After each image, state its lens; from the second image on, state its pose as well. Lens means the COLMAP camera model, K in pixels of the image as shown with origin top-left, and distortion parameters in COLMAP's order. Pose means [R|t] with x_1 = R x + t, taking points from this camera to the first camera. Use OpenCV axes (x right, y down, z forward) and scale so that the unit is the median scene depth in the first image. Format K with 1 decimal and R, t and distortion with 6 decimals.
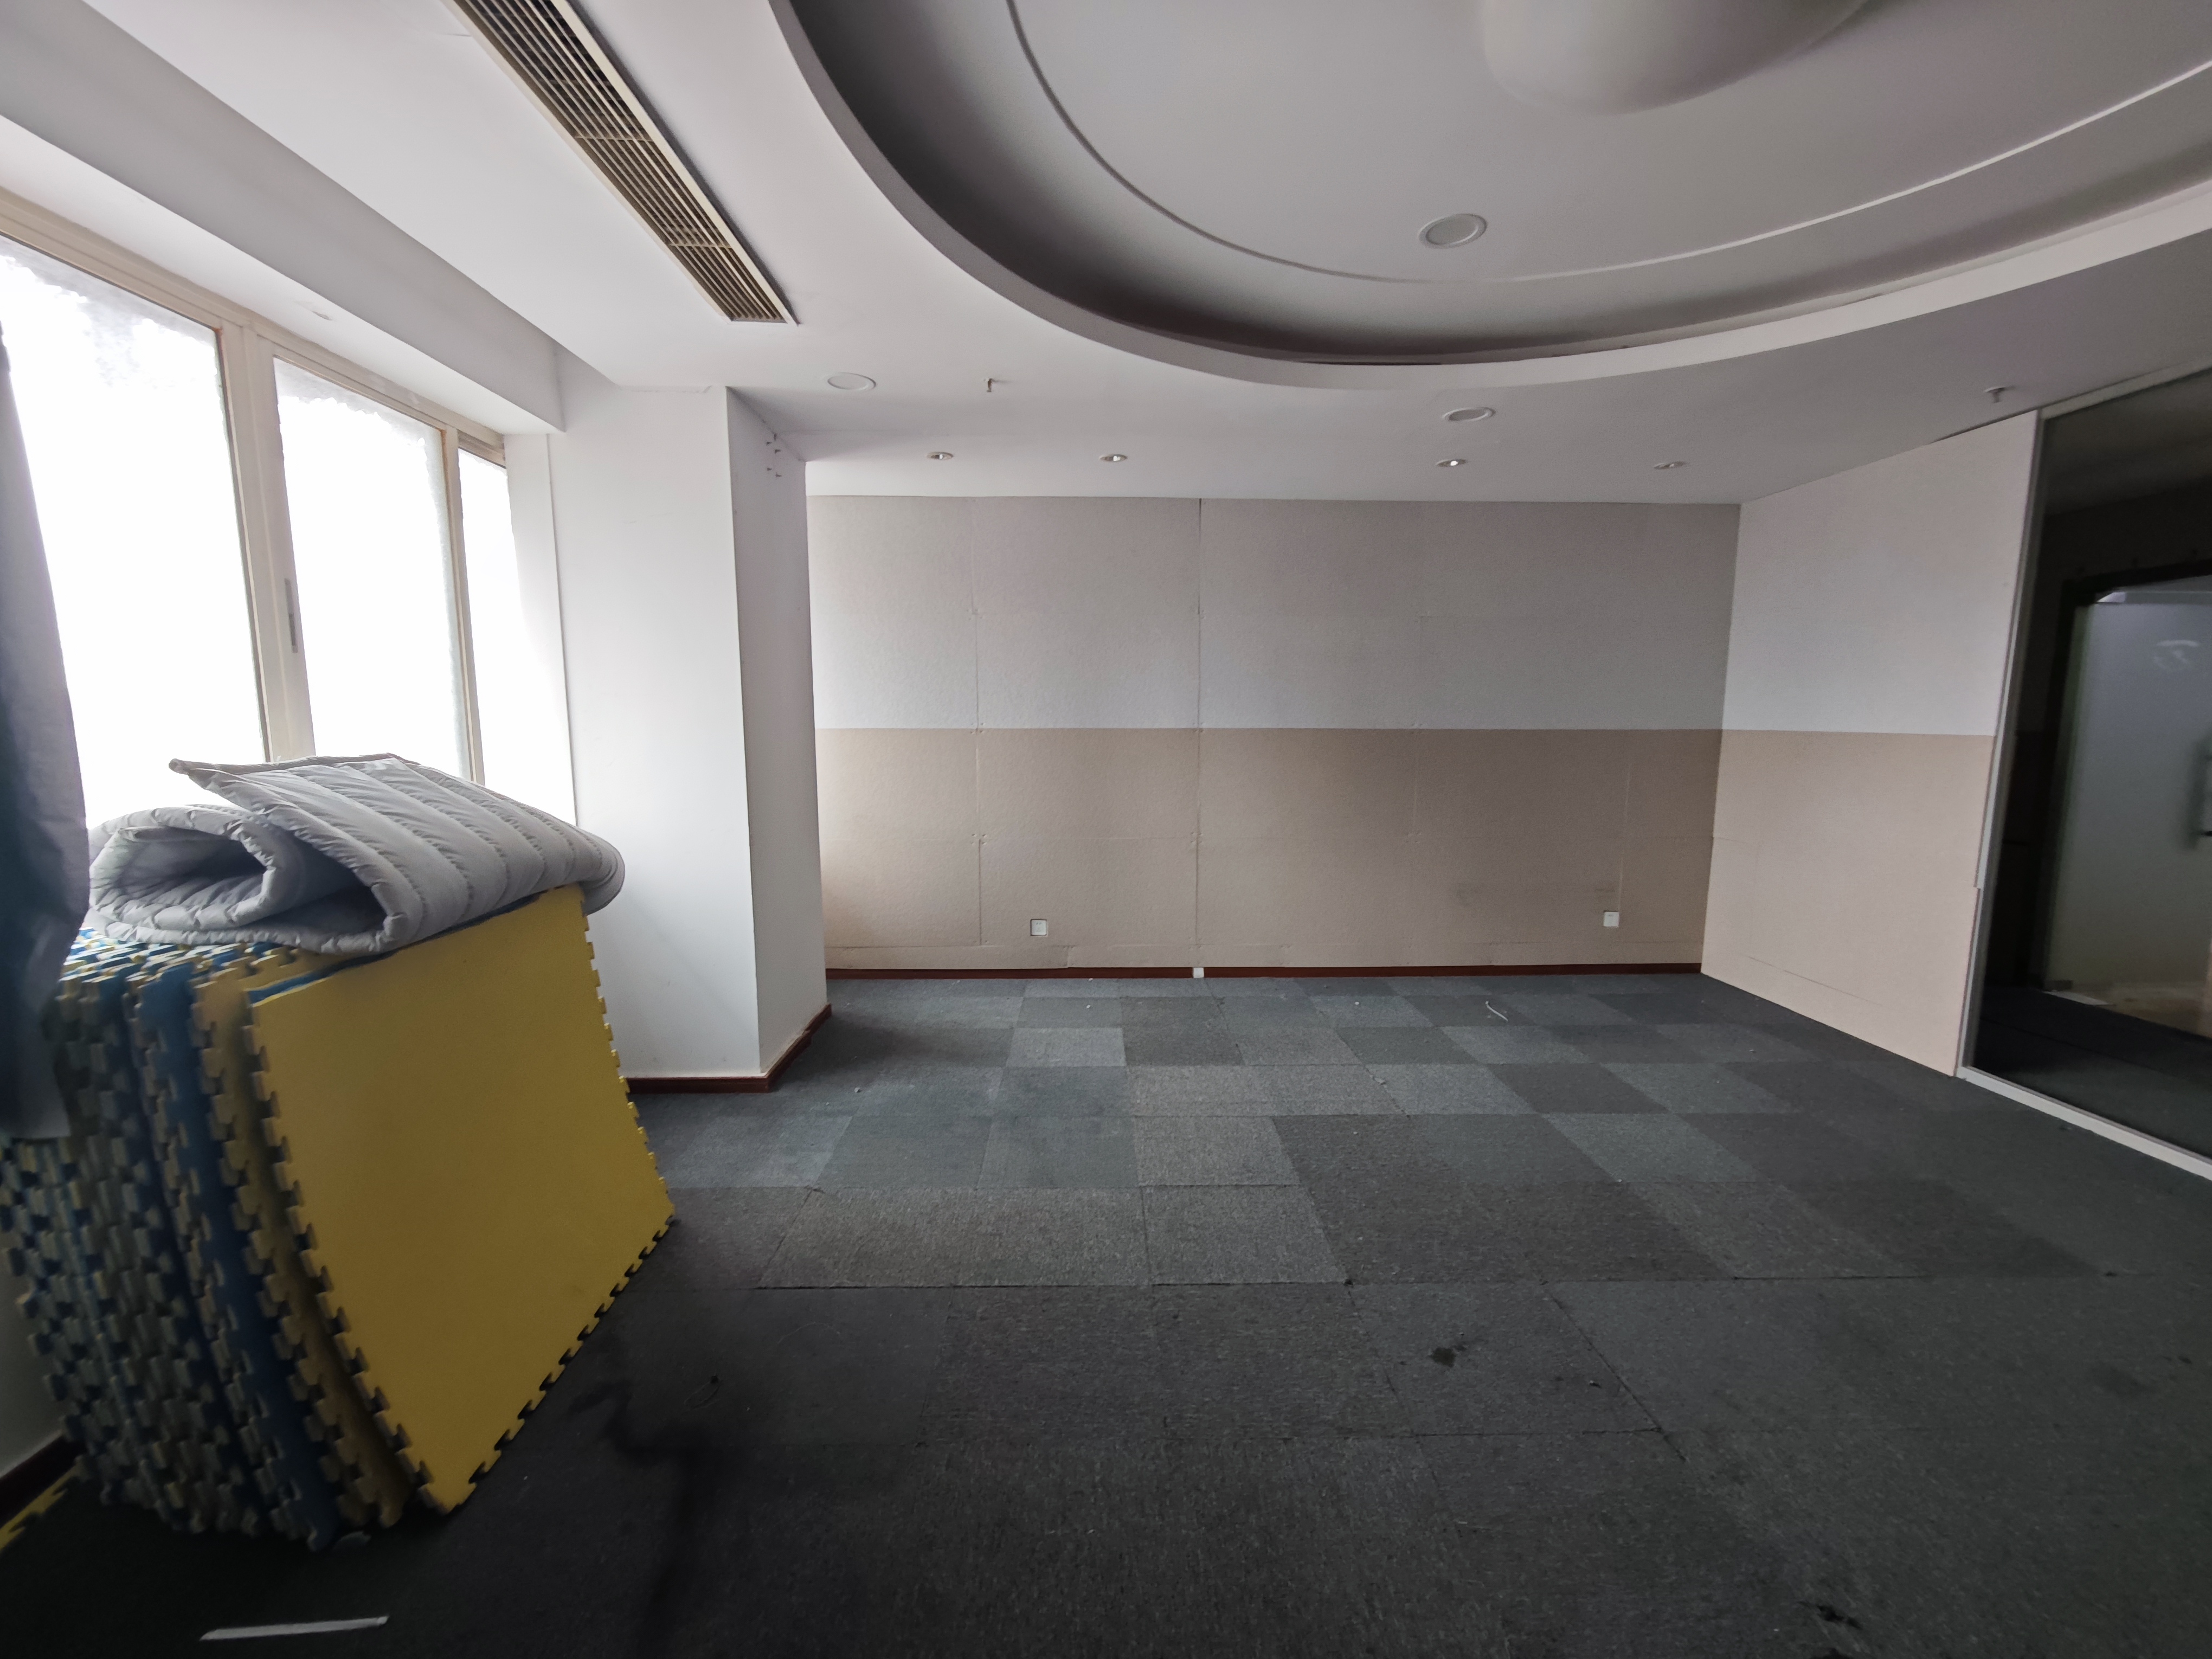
lens RADIAL K [[918.0, 0, 1109.7], [0, 918.0, 839.3], [0, 0, 1]] dist [-0.018965, 0.010050]
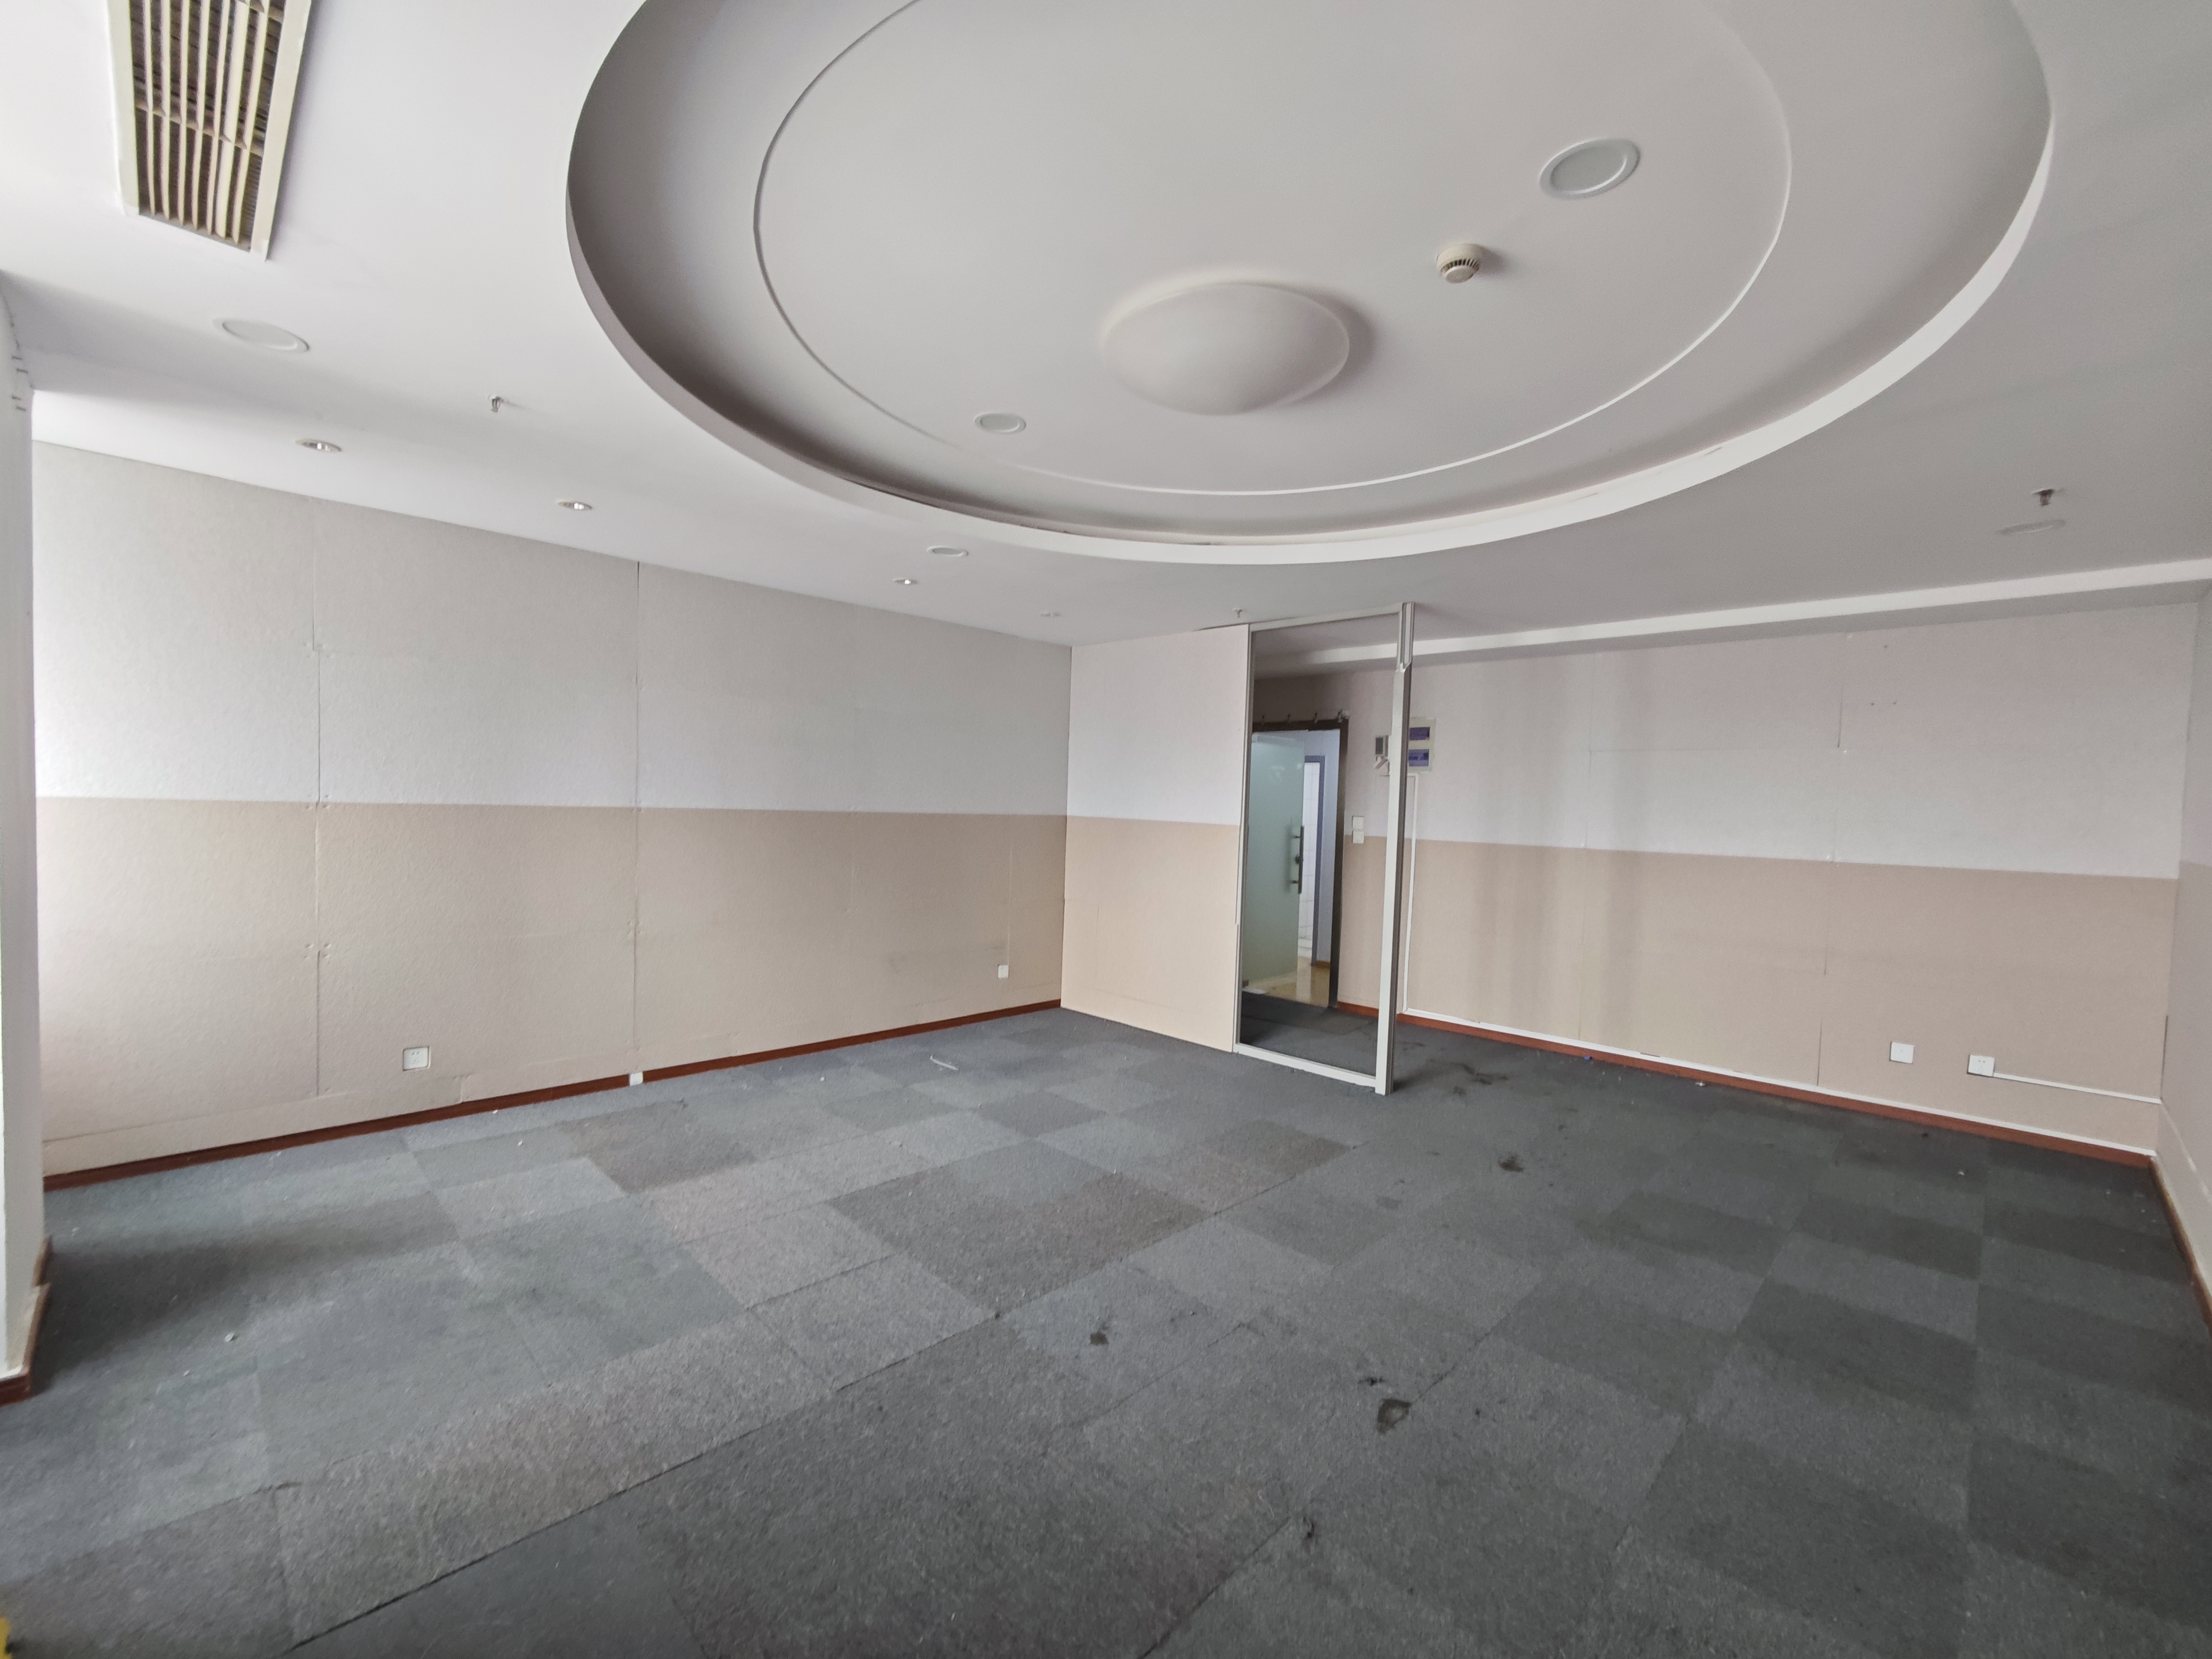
lens RADIAL K [[918.0, 0, 1109.7], [0, 918.0, 839.3], [0, 0, 1]] dist [-0.018965, 0.010050]
pose [[0.716548, -0.004731, 0.697522, -0.248870], [0.057426, 0.996983, -0.052229, -0.018491], [-0.695170, 0.077480, 0.714657, 0.034059]]
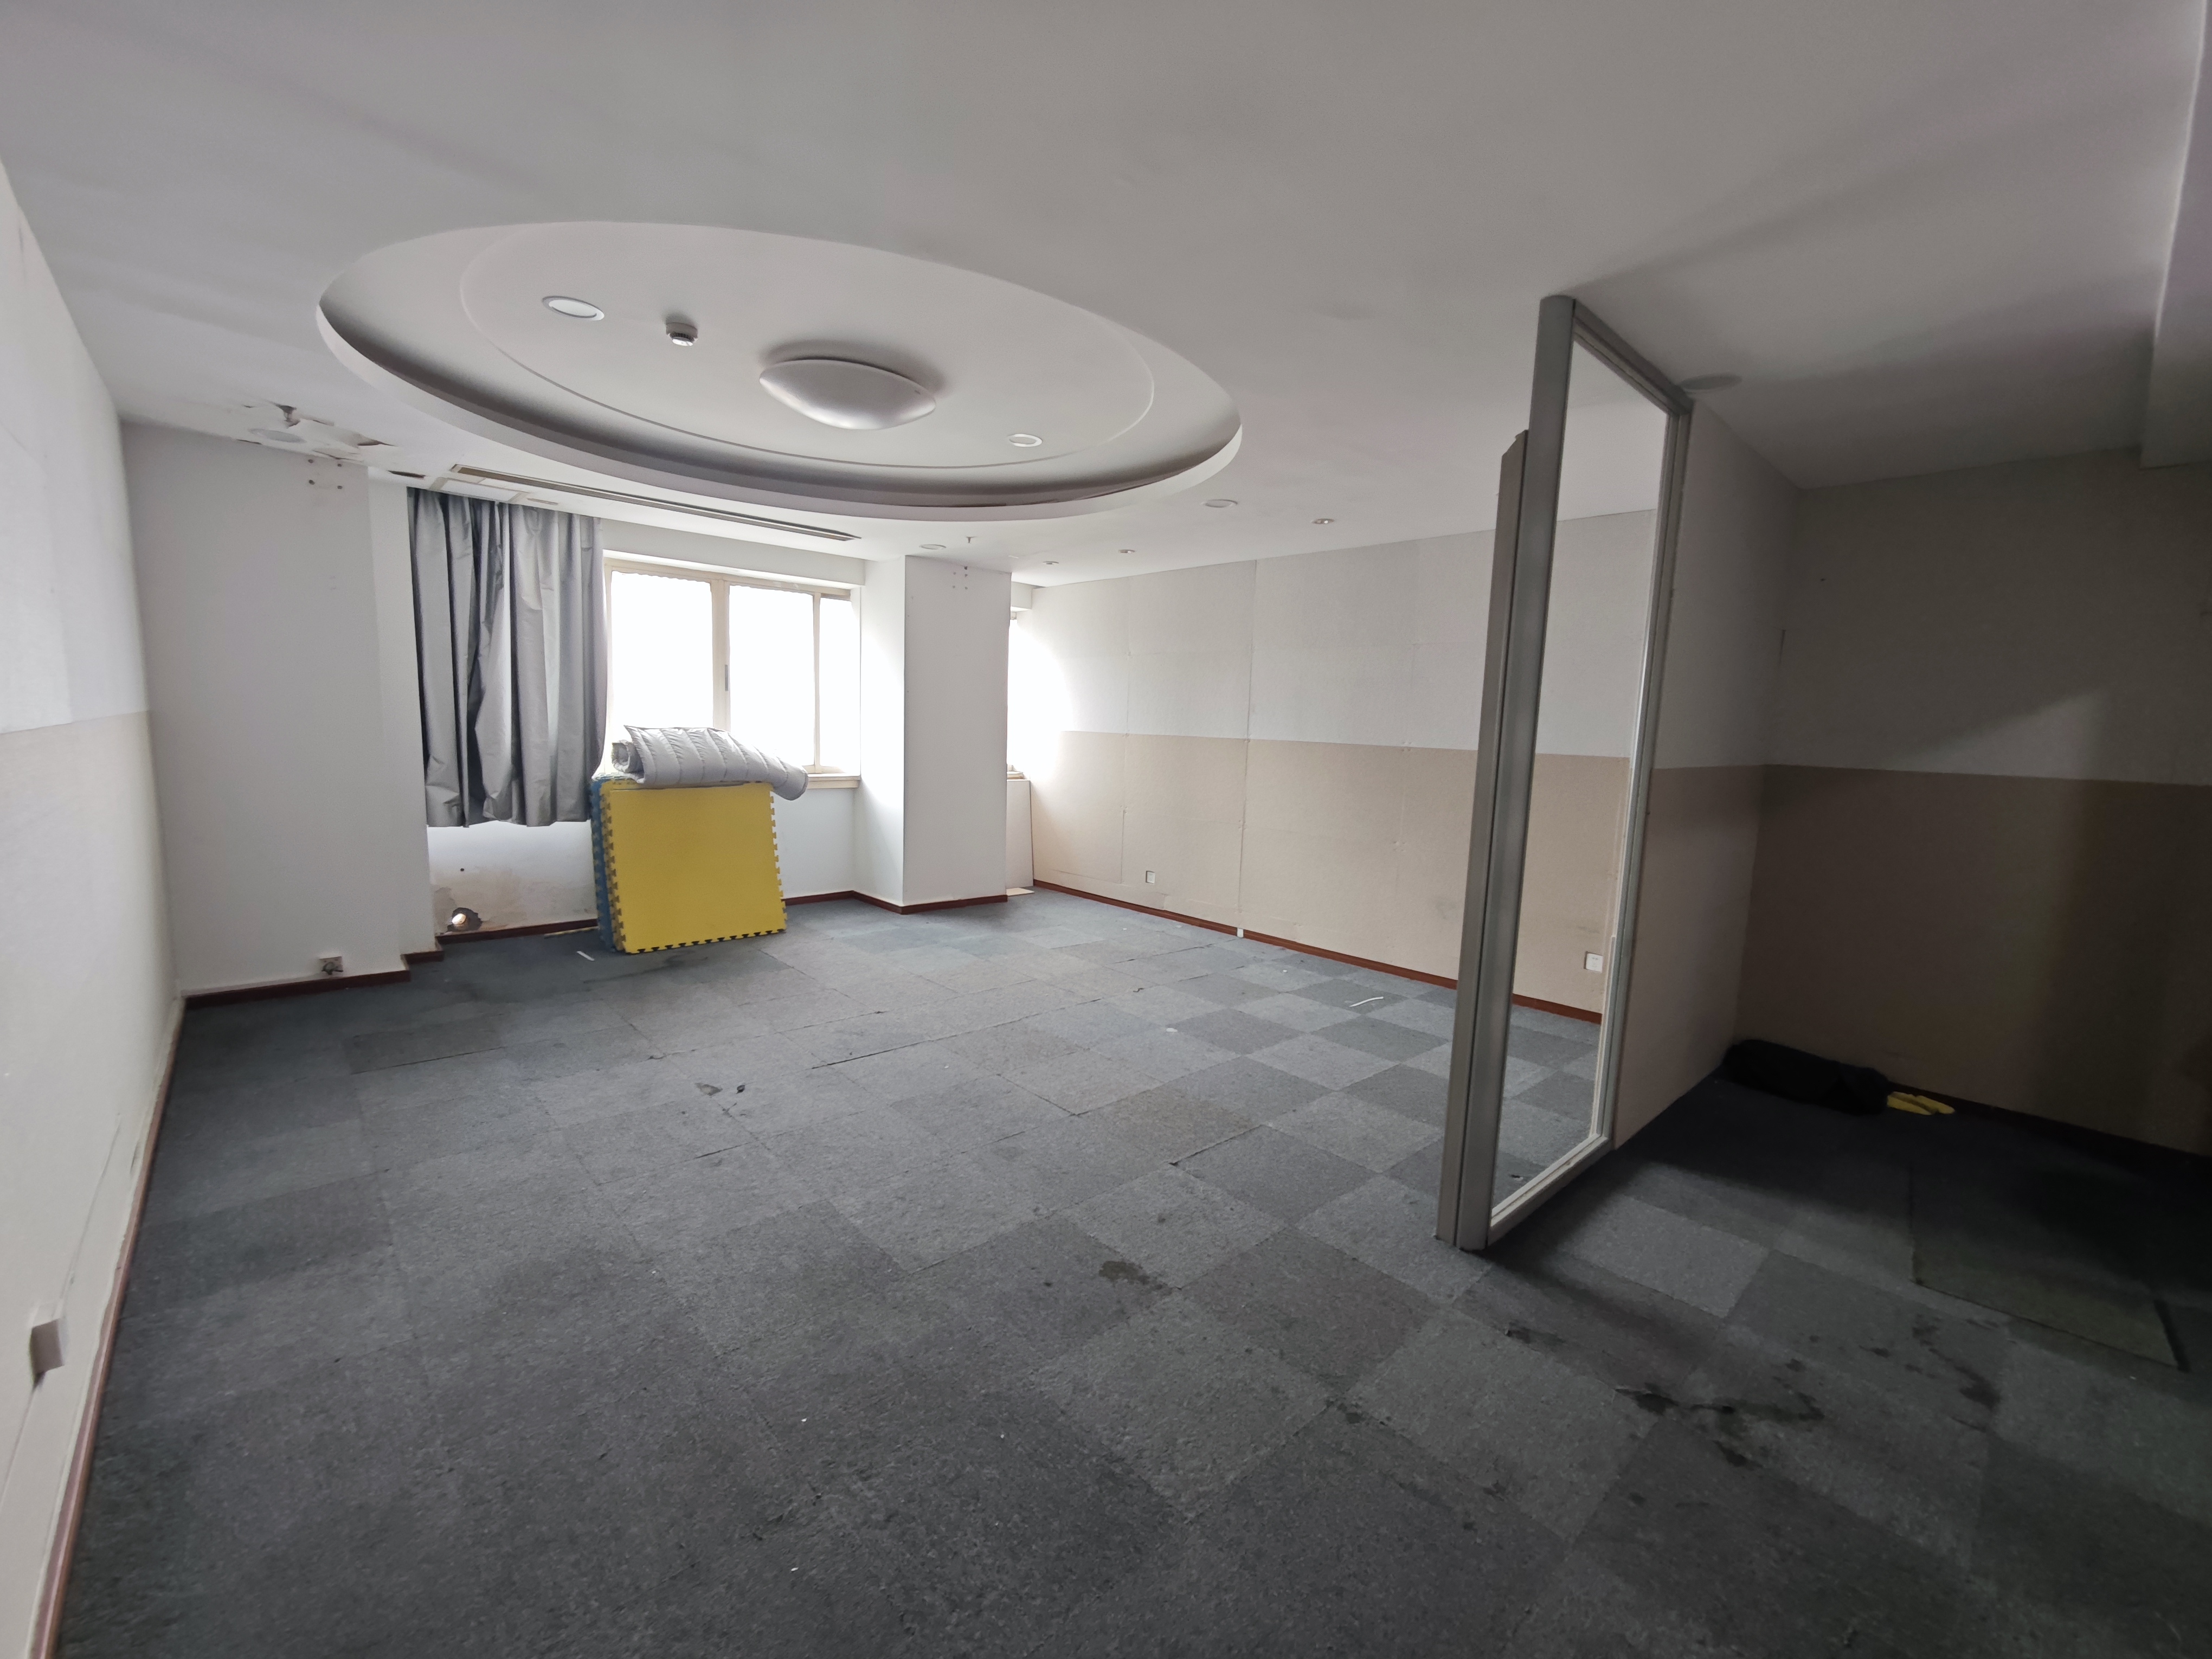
lens RADIAL K [[918.0, 0, 1109.7], [0, 918.0, 839.3], [0, 0, 1]] dist [-0.018965, 0.010050]
pose [[0.661919, 0.116470, -0.740471, 1.168062], [-0.128786, 0.990836, 0.040727, -0.013145], [0.738429, 0.068404, 0.670853, 0.016853]]
